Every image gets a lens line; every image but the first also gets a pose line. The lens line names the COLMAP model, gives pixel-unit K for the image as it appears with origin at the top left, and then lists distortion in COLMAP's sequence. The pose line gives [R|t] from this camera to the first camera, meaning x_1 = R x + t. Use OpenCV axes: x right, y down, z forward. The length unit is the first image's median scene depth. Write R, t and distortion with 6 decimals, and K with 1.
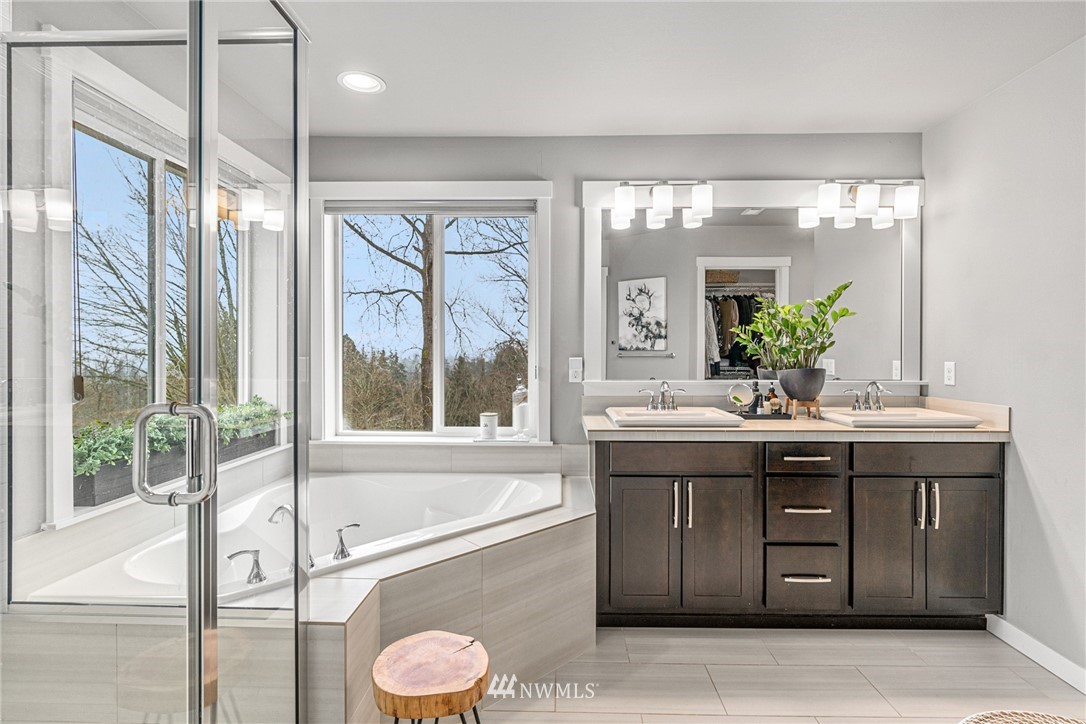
lens RADIAL K [[525.5, 0, 537.6], [0, 525.5, 355.5], [0, 0, 1]] dist [0.009809, -0.000767]
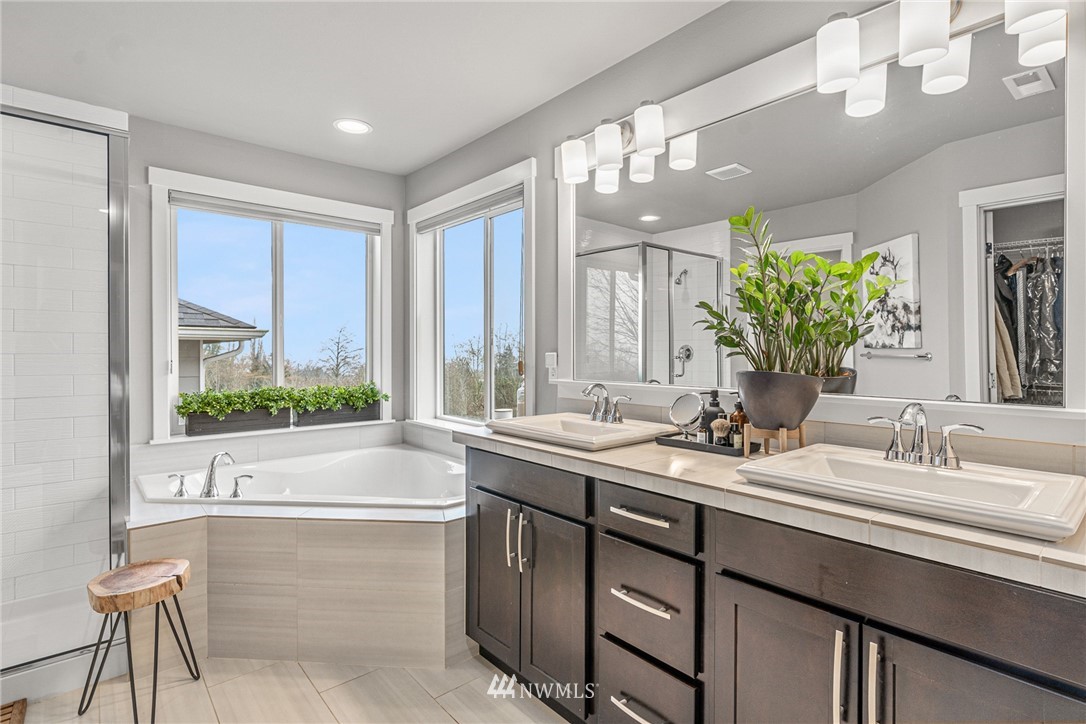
lens RADIAL K [[525.5, 0, 538.8], [0, 525.5, 355.7], [0, 0, 1]] dist [0.009809, -0.000767]
pose [[0.681587, 0.007542, -0.731698, 0.396532], [-0.010754, 0.999942, 0.000289, 0.004364], [0.731658, 0.007672, 0.681629, 0.224267]]
